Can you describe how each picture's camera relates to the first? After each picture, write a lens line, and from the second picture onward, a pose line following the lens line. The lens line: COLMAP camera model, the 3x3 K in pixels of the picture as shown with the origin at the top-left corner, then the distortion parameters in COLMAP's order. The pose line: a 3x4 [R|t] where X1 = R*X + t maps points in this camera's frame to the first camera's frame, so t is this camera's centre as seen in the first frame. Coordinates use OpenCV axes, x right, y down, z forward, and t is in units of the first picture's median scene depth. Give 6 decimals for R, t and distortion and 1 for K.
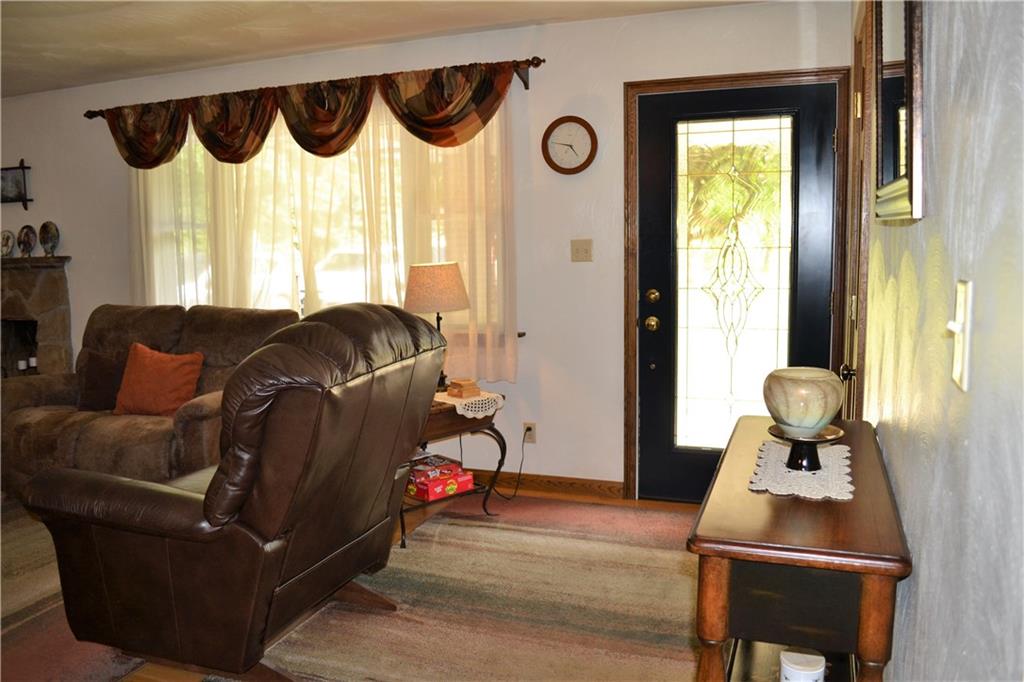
lens RADIAL K [[815.9, 0, 511.6], [0, 815.9, 344.5], [0, 0, 1]] dist [-0.084771, 0.016101]
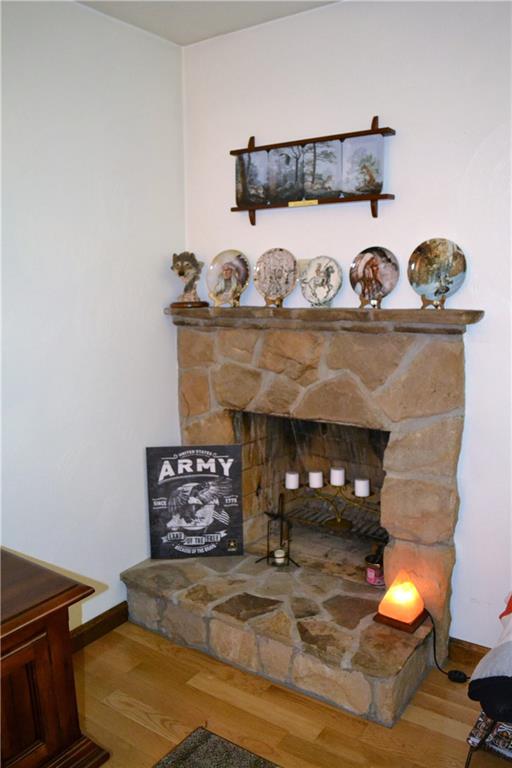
lens RADIAL K [[611.9, 0, 256.4], [0, 611.9, 388.1], [0, 0, 1]] dist [-0.084771, 0.016101]
pose [[0.970159, 0.047482, -0.237777, -0.821794], [-0.036195, 0.998011, 0.051616, -0.106026], [0.239755, -0.041470, 0.969947, 0.824350]]
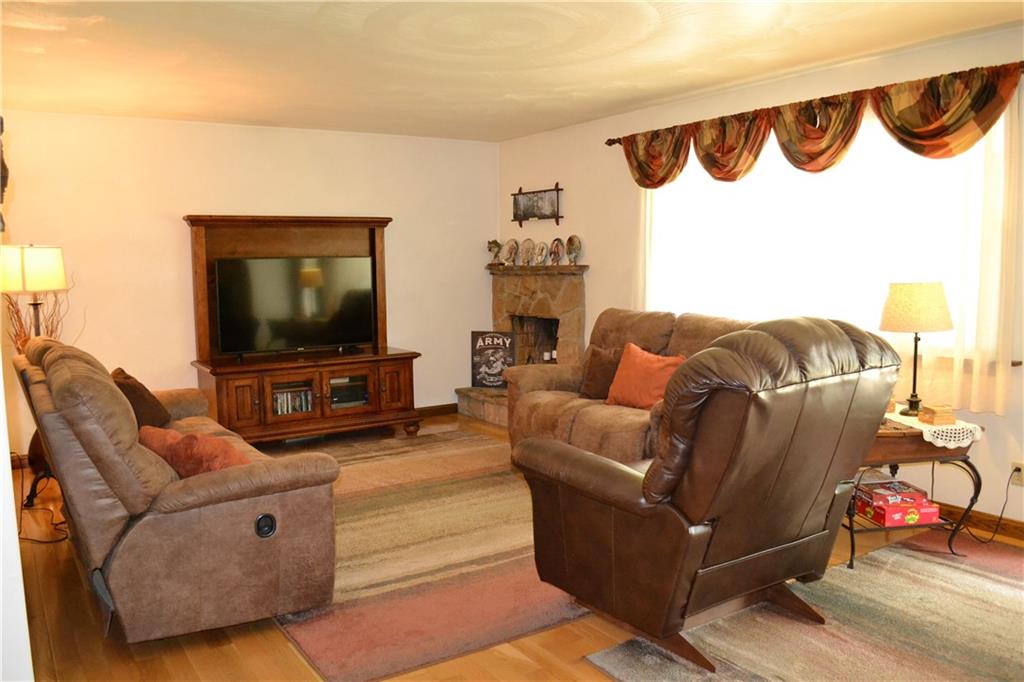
lens RADIAL K [[815.9, 0, 512.3], [0, 815.9, 345.0], [0, 0, 1]] dist [-0.084771, 0.016101]
pose [[0.812473, 0.069348, -0.578860, 0.065175], [-0.078917, 0.996844, 0.008656, 0.003777], [0.577633, 0.038649, 0.815381, -0.033276]]
